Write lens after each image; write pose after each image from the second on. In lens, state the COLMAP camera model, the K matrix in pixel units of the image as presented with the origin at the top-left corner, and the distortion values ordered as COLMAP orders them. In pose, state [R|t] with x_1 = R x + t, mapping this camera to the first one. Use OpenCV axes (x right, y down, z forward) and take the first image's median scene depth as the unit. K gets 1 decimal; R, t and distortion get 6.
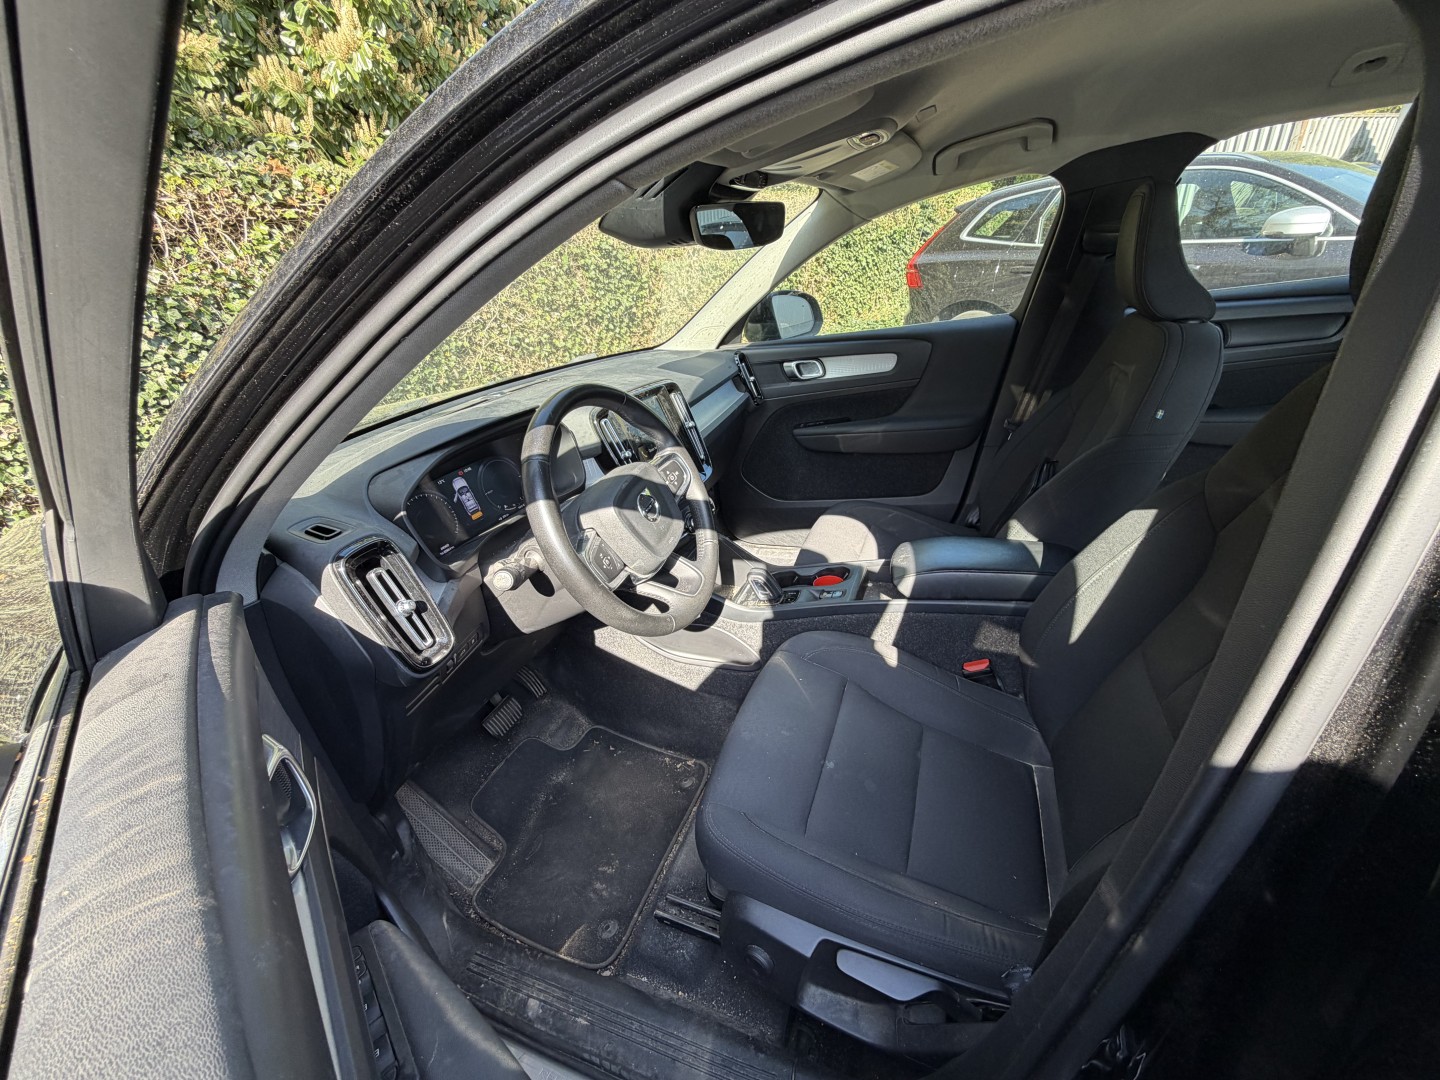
lens RADIAL K [[567.3, 0, 720.0], [0, 567.3, 540.0], [0, 0, 1]] dist [-0.016461, -0.000127]
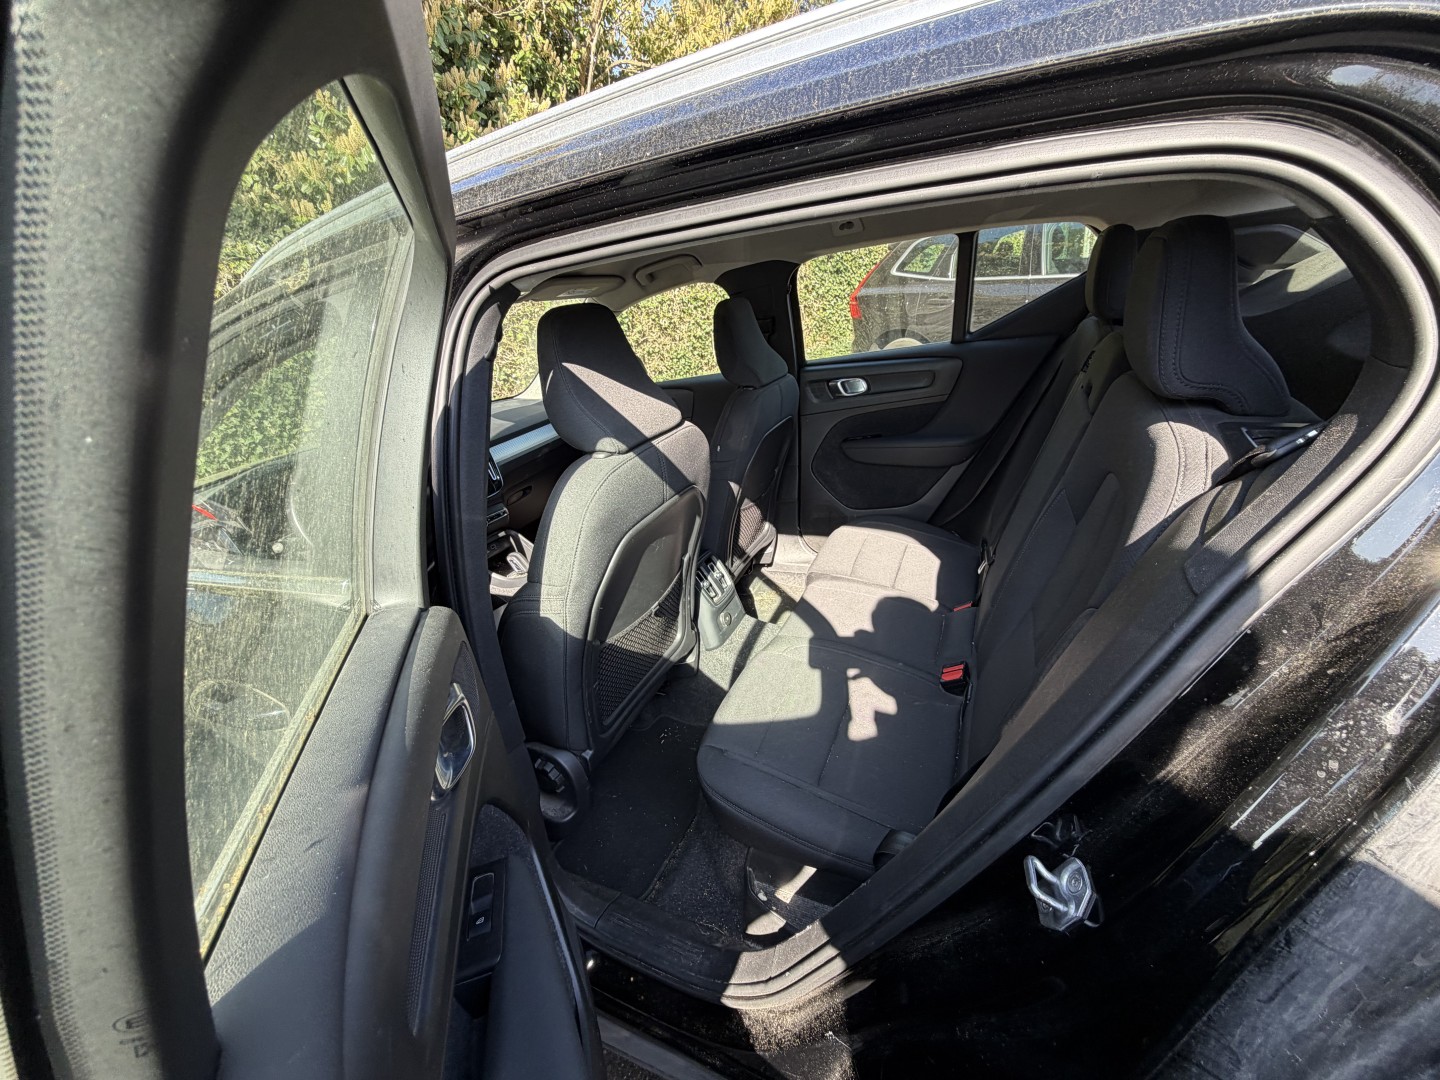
lens RADIAL K [[567.3, 0, 720.0], [0, 567.3, 540.0], [0, 0, 1]] dist [-0.016461, -0.000127]
pose [[0.996321, 0.000625, -0.085699, 0.204602], [-0.002739, 0.999695, -0.024555, 0.011737], [0.085658, 0.024699, 0.996018, -0.119529]]
